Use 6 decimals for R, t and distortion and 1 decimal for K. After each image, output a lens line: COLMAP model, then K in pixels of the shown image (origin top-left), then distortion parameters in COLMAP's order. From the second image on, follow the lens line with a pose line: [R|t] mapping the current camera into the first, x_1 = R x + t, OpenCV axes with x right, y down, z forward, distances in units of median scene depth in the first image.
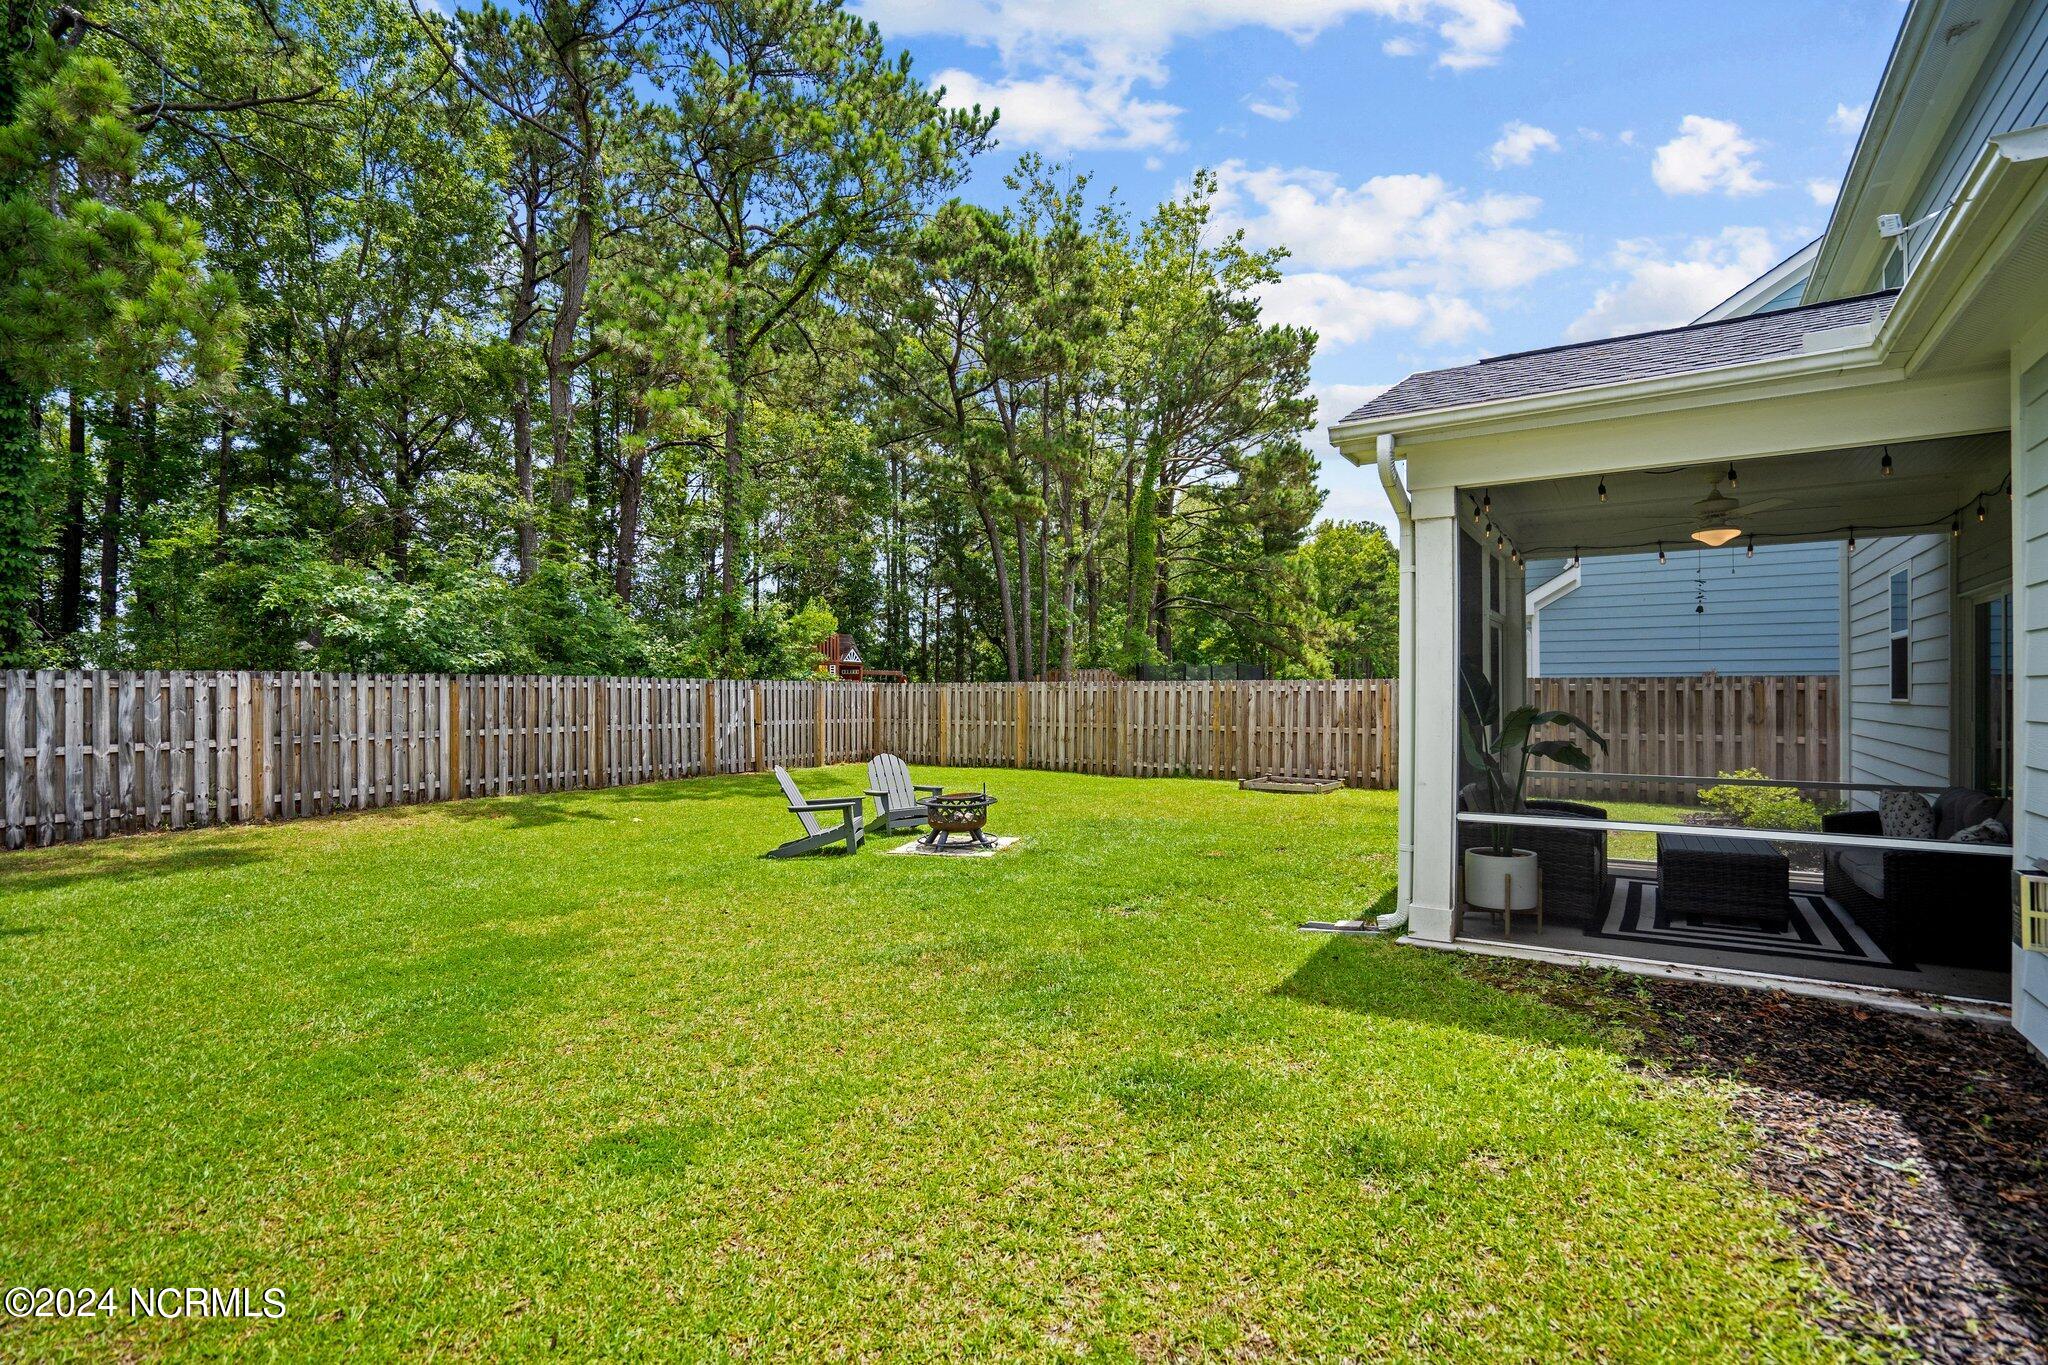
lens RADIAL K [[962.6, 0, 1031.2], [0, 962.6, 683.6], [0, 0, 1]] dist [-0.041788, 0.010698]
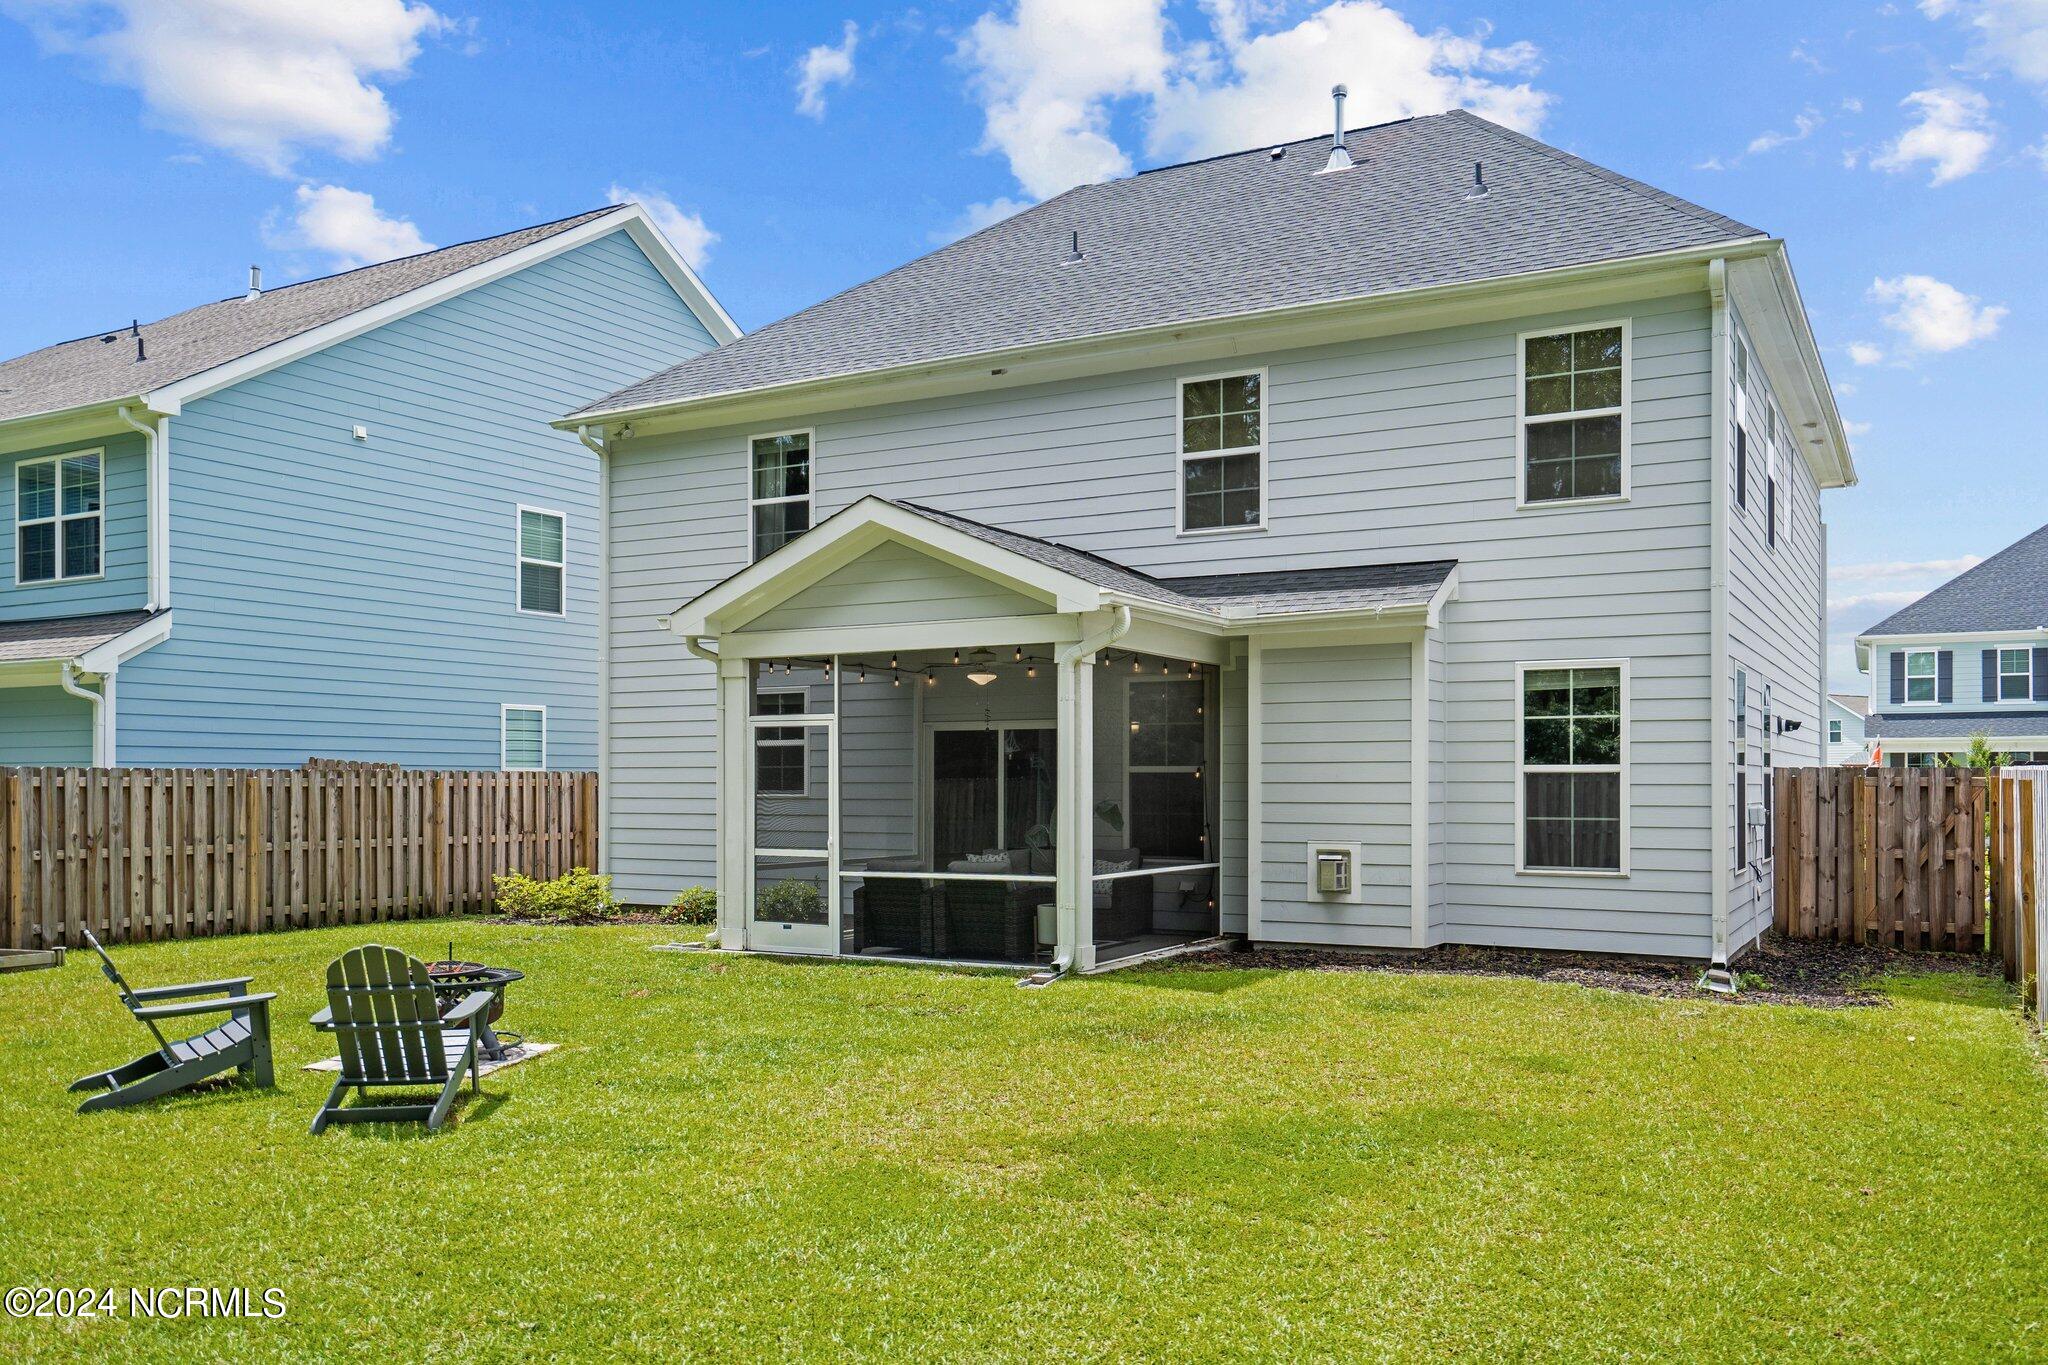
lens RADIAL K [[1638.2, 0, 1009.4], [0, 1638.2, 770.2], [0, 0, 1]] dist [0.012021, 0.032996]
pose [[-0.080735, 0.008797, 0.996697, -0.728698], [-0.009819, 0.999906, -0.009620, 0.001020], [-0.996687, -0.010564, -0.080641, 0.500188]]
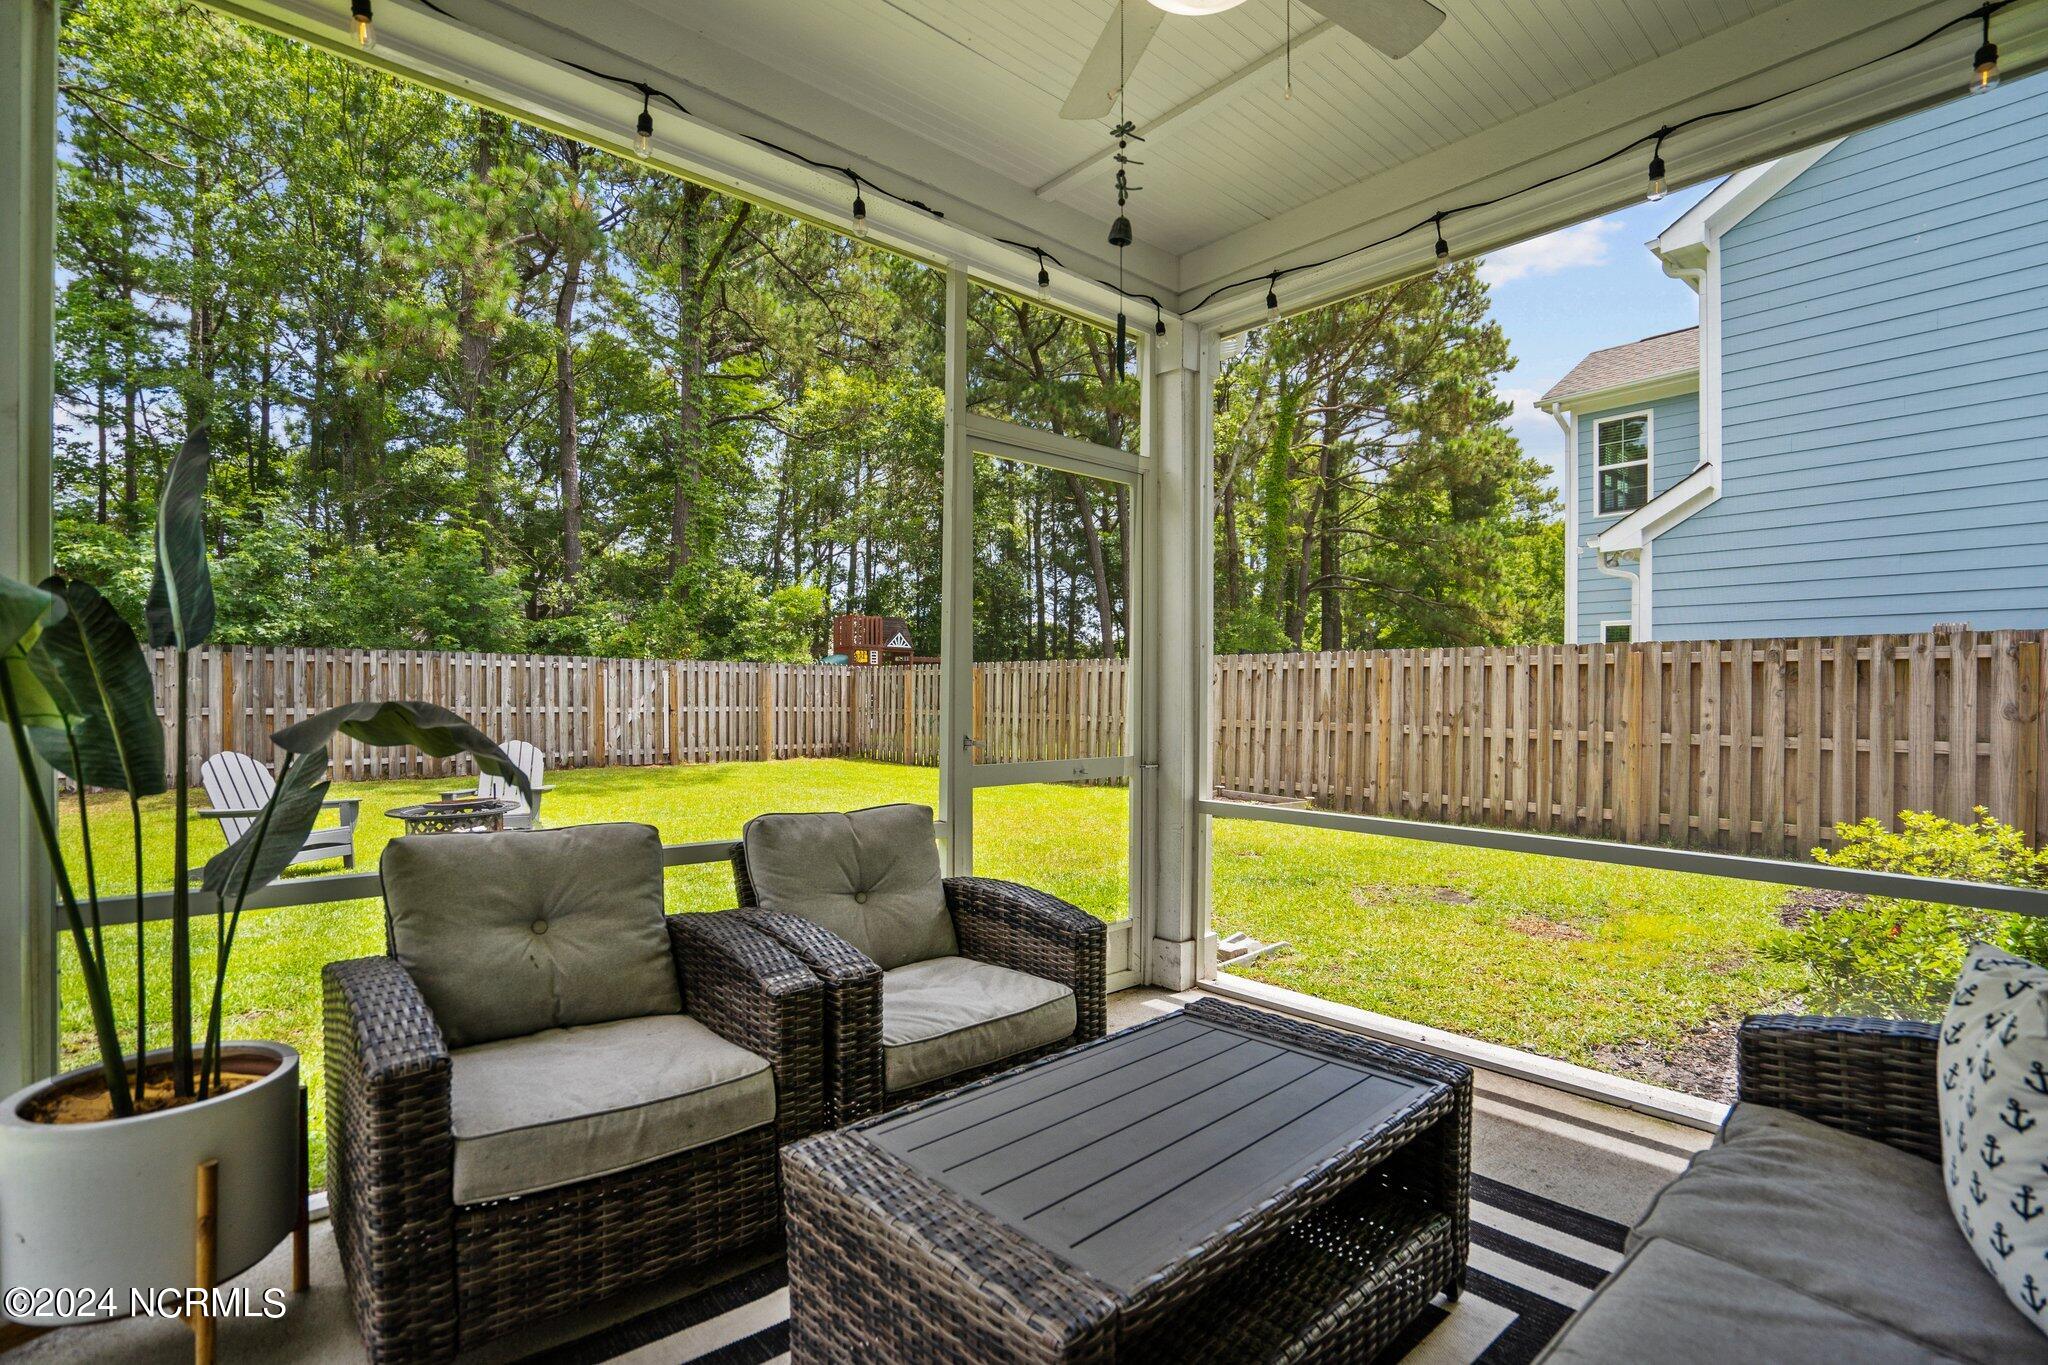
lens RADIAL K [[962.6, 0, 1017.3], [0, 962.6, 701.3], [0, 0, 1]] dist [-0.041788, 0.010698]
pose [[0.965103, 0.009083, -0.261714, 0.315337], [-0.004367, 0.999818, 0.018597, 0.021033], [0.261835, -0.016805, 0.964966, 0.305872]]
